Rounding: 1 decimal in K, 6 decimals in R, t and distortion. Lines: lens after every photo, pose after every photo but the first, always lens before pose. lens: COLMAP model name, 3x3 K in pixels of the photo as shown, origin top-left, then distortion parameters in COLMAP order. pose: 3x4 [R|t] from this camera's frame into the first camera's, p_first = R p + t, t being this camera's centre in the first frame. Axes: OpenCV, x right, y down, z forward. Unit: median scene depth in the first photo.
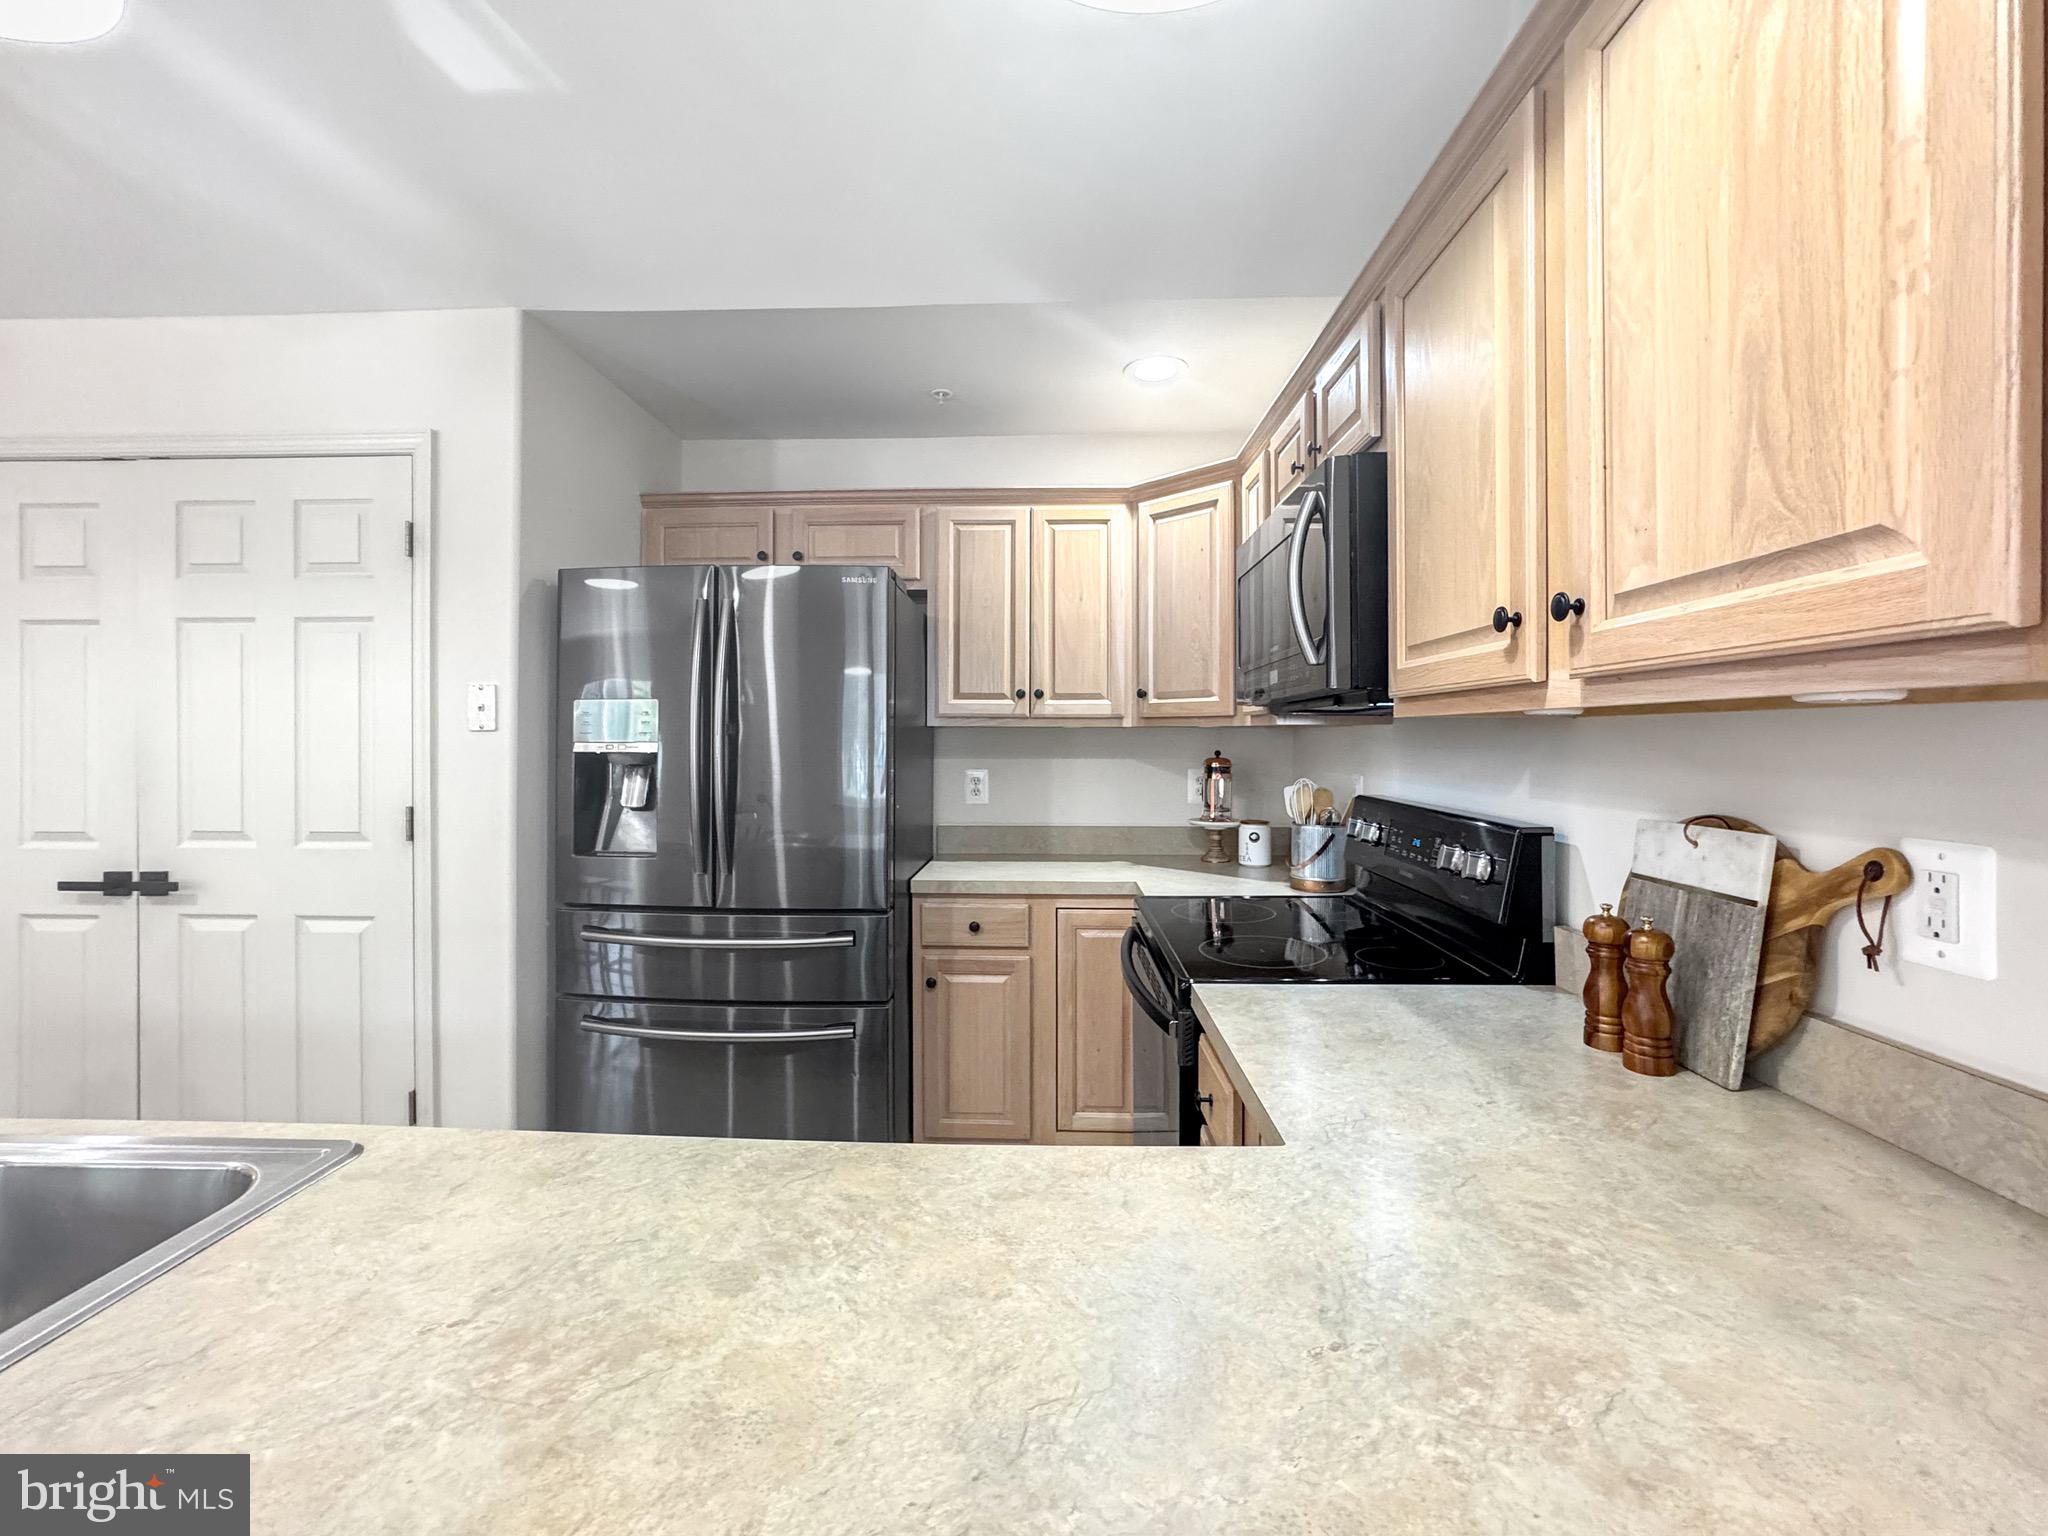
lens RADIAL K [[853.7, 0, 1017.4], [0, 853.7, 741.9], [0, 0, 1]] dist [-0.003495, 0.000051]
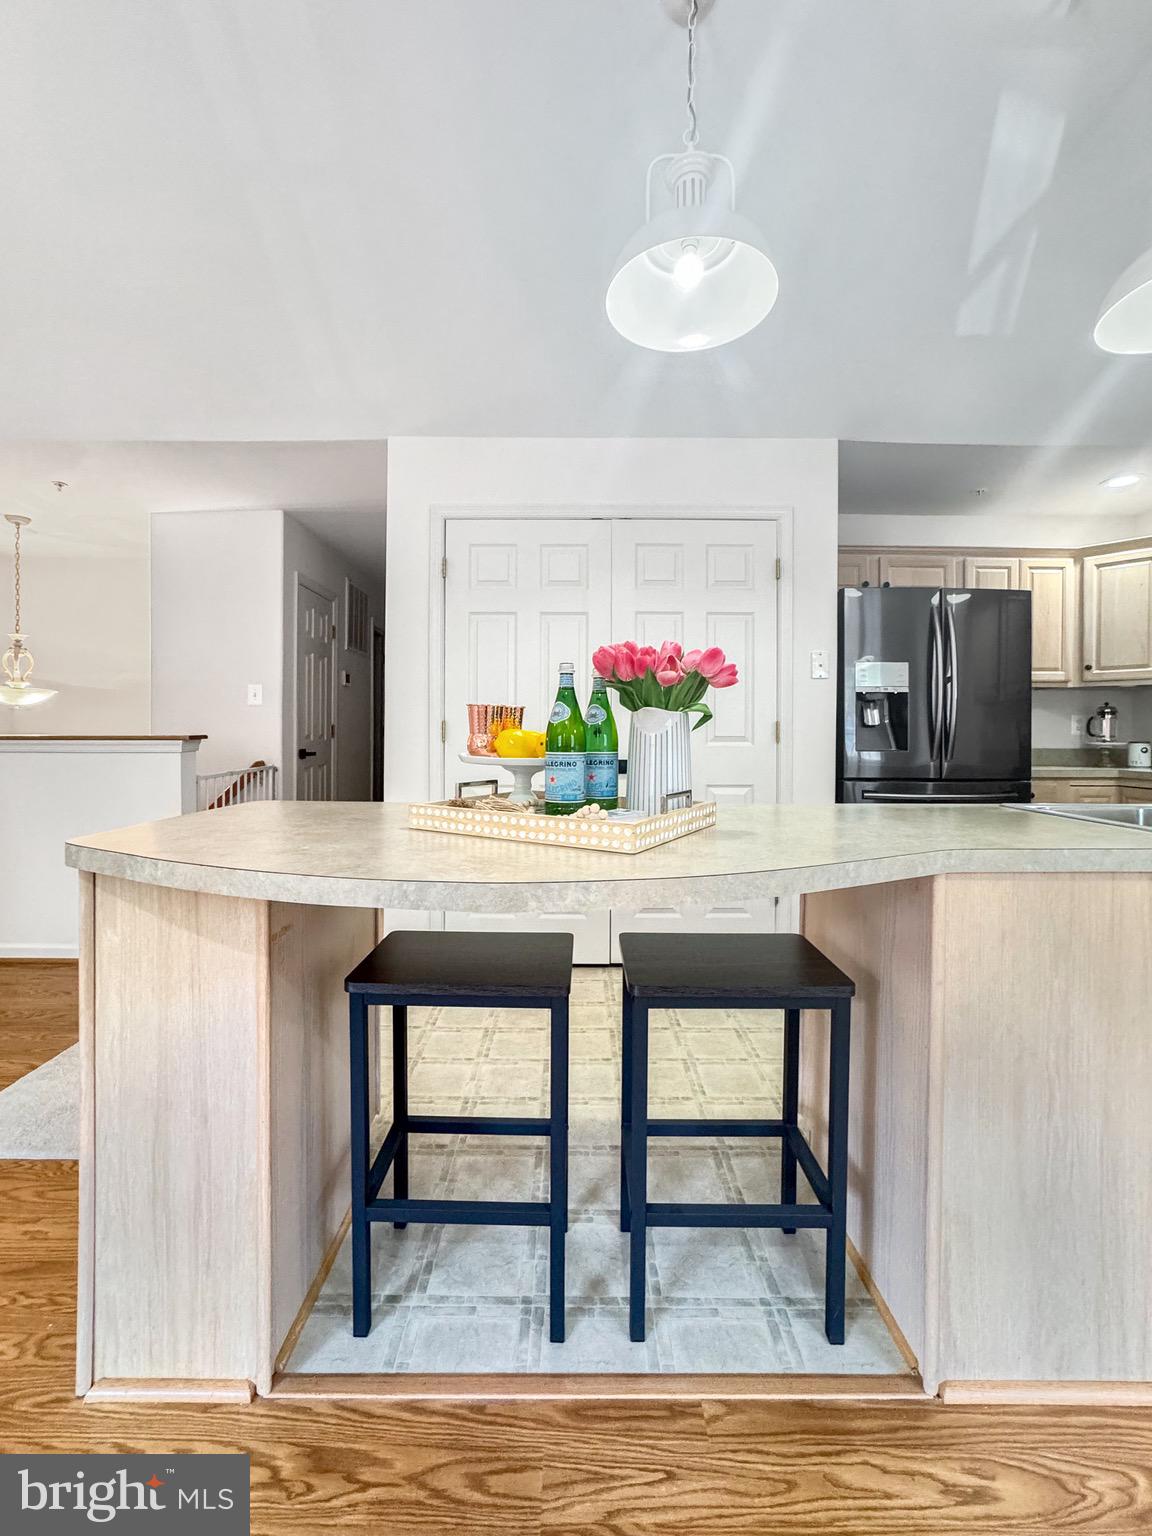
lens RADIAL K [[647.1, 0, 576.7], [0, 647.1, 738.4], [0, 0, 1]] dist [-0.046373, 0.018498]
pose [[0.998947, 0.001031, 0.045875, -1.484099], [-0.001206, 0.999992, 0.003802, 0.131232], [-0.045871, -0.003853, 0.998940, -0.372333]]
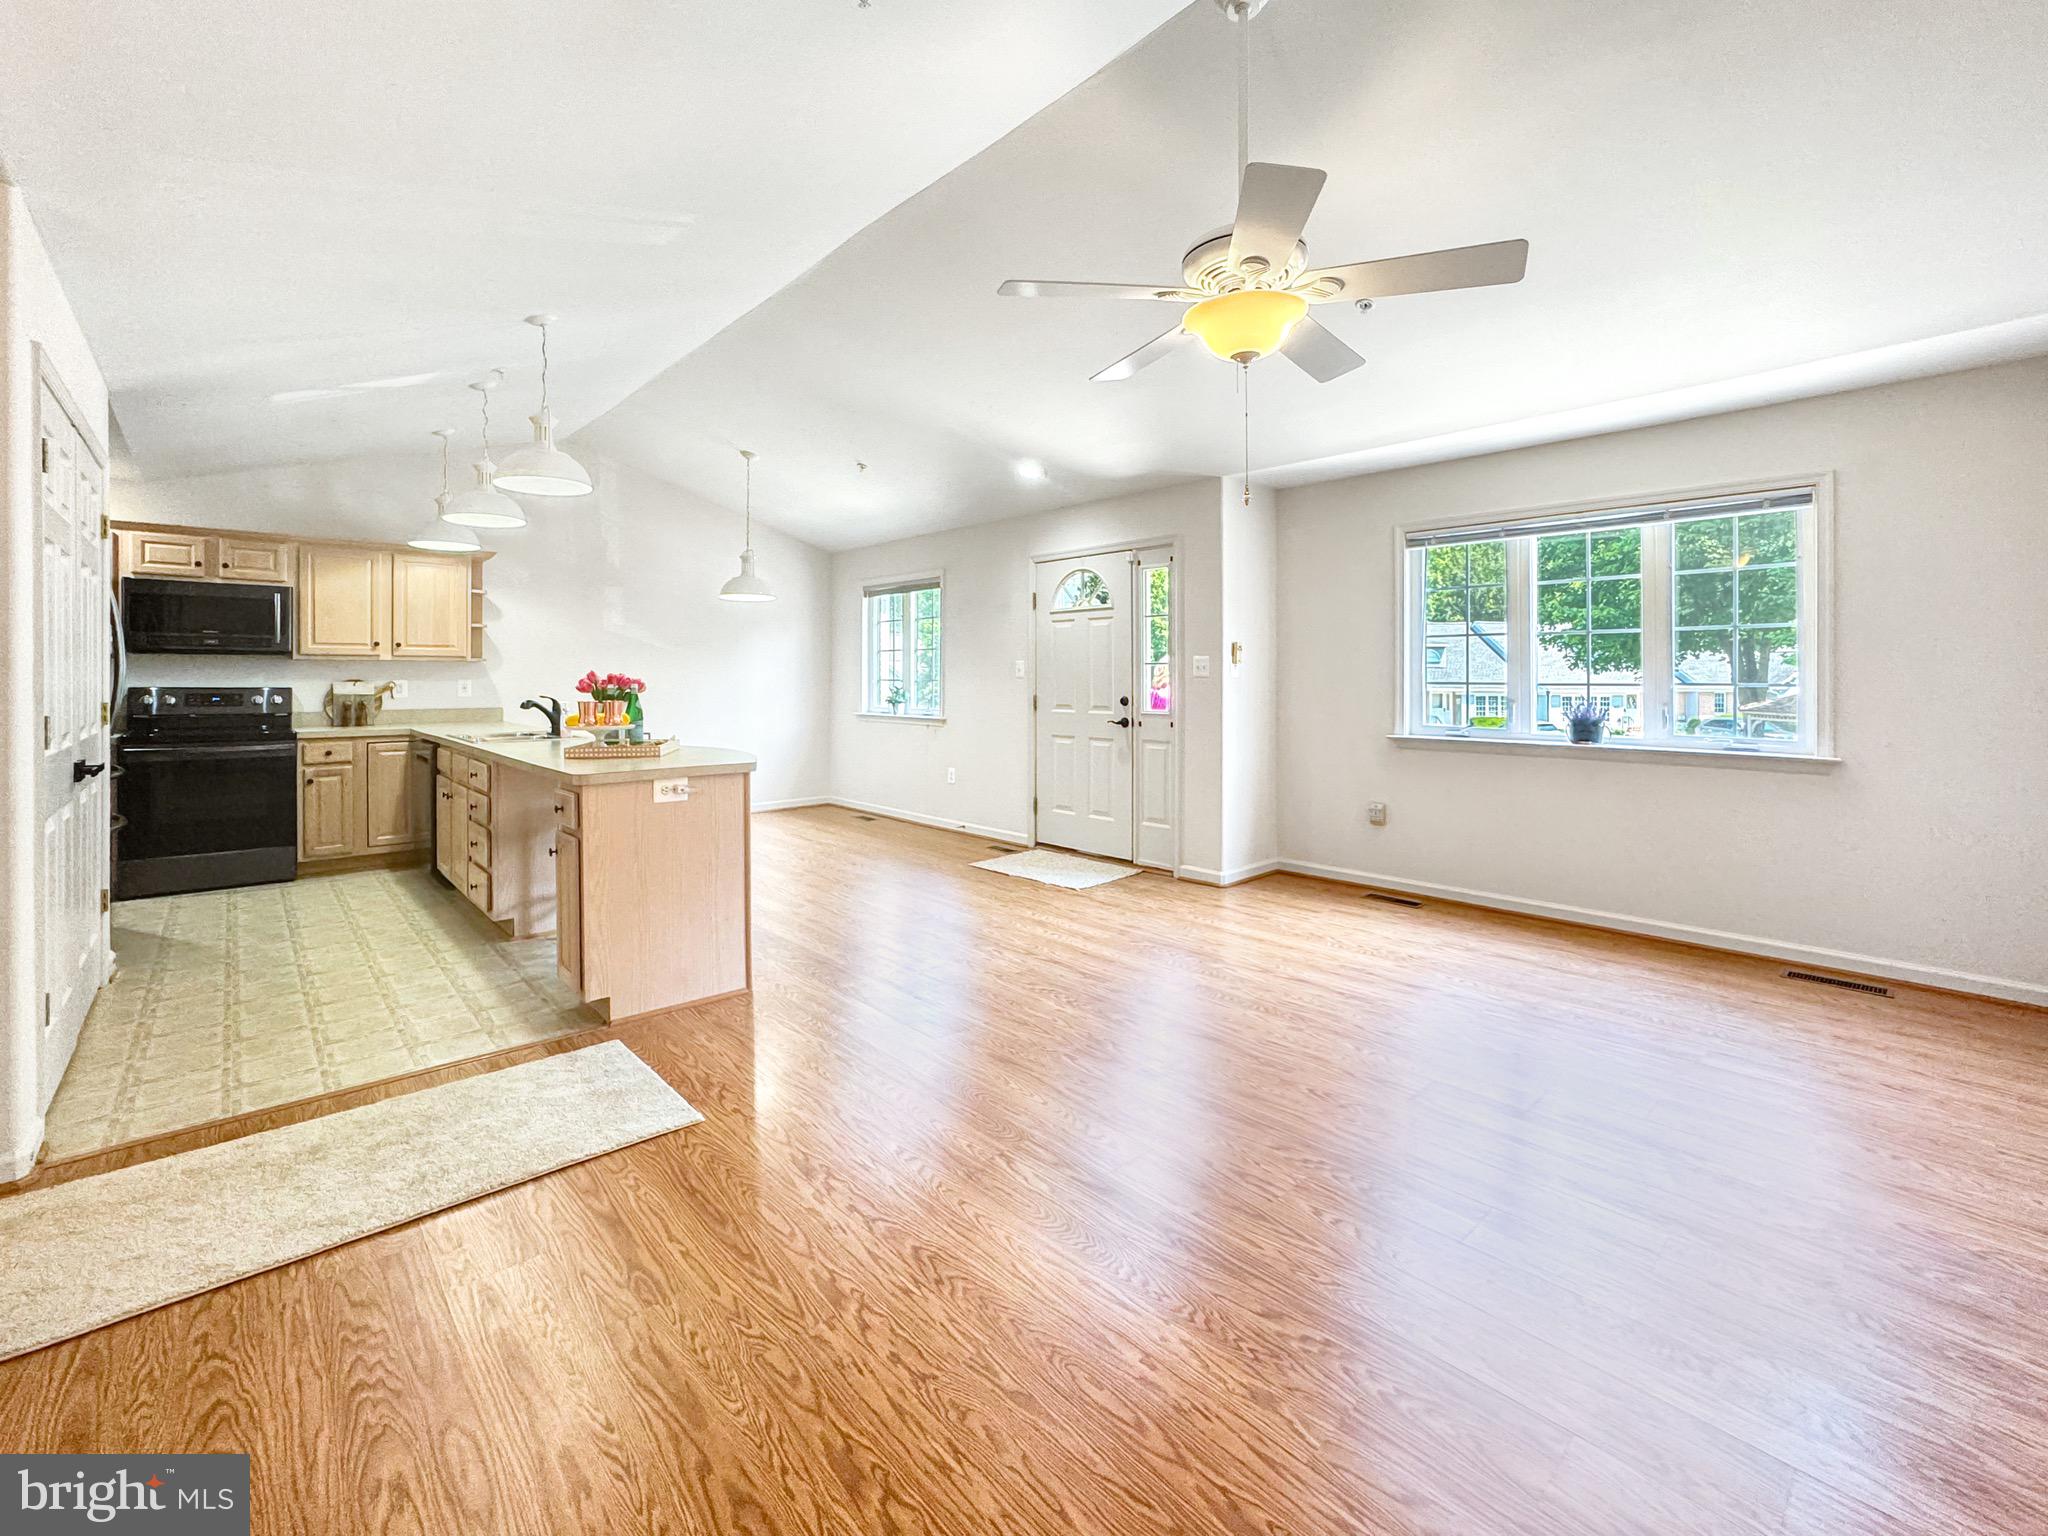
lens RADIAL K [[874.1, 0, 995.2], [0, 874.1, 677.9], [0, 0, 1]] dist [0.001715, 0.000392]
pose [[-0.686555, -0.003461, 0.727070, -3.681937], [0.001217, 0.999982, 0.005910, 0.029060], [-0.727077, 0.004942, -0.686538, 1.147801]]
